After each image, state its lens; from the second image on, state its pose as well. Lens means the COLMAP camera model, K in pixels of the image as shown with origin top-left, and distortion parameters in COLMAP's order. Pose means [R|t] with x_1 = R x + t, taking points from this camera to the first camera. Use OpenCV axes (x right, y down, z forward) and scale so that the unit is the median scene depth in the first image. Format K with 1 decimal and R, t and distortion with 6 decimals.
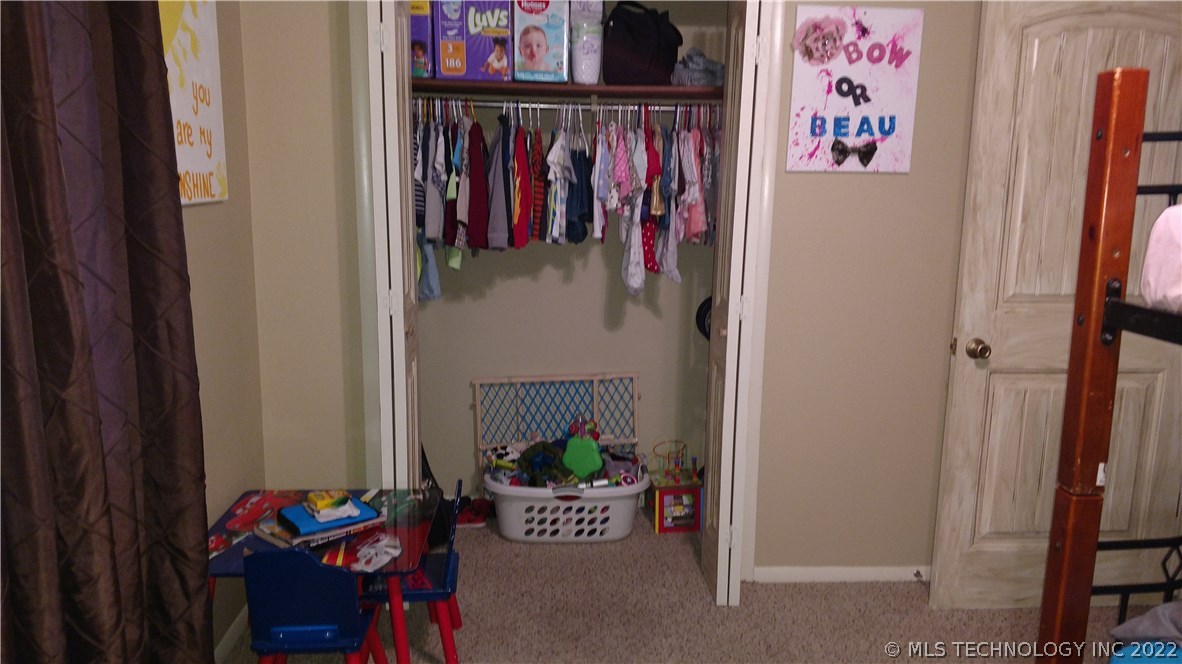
lens RADIAL K [[915.8, 0, 610.9], [0, 915.8, 363.5], [0, 0, 1]] dist [0.015432, -0.044239]
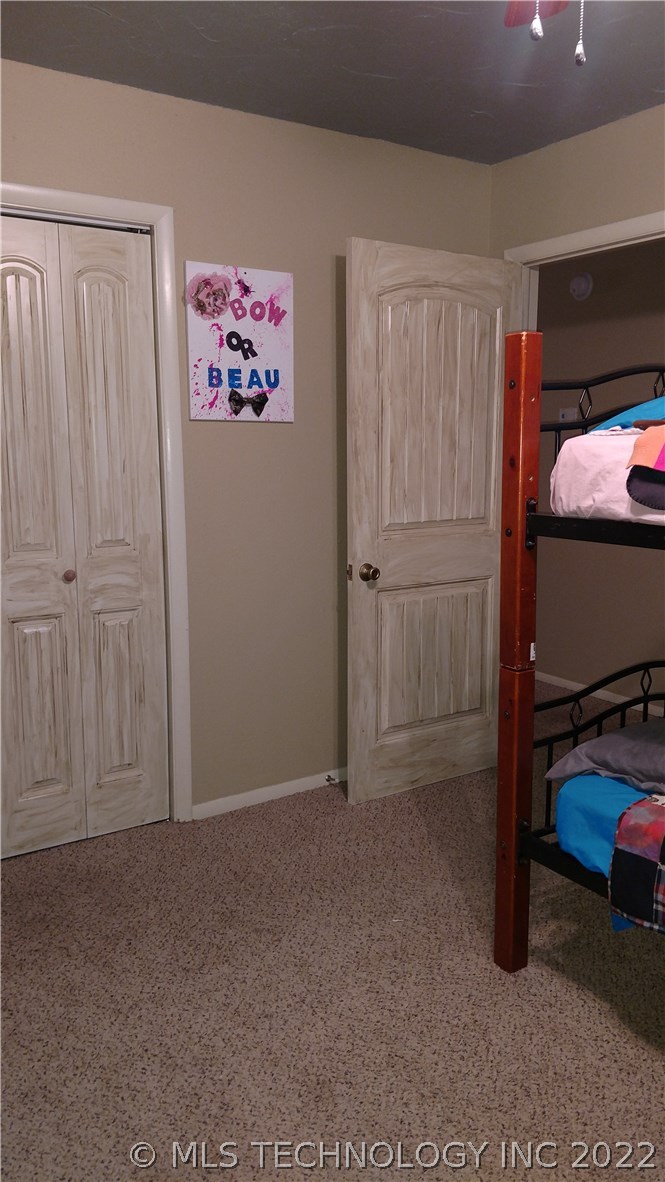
lens RADIAL K [[908.6, 0, 337.5], [0, 908.6, 605.2], [0, 0, 1]] dist [0.187376, -0.395956]
pose [[0.862277, -0.104740, 0.495487, -0.213177], [0.113232, 0.993484, 0.012957, 0.006192], [-0.493616, 0.044932, 0.868519, 0.014716]]
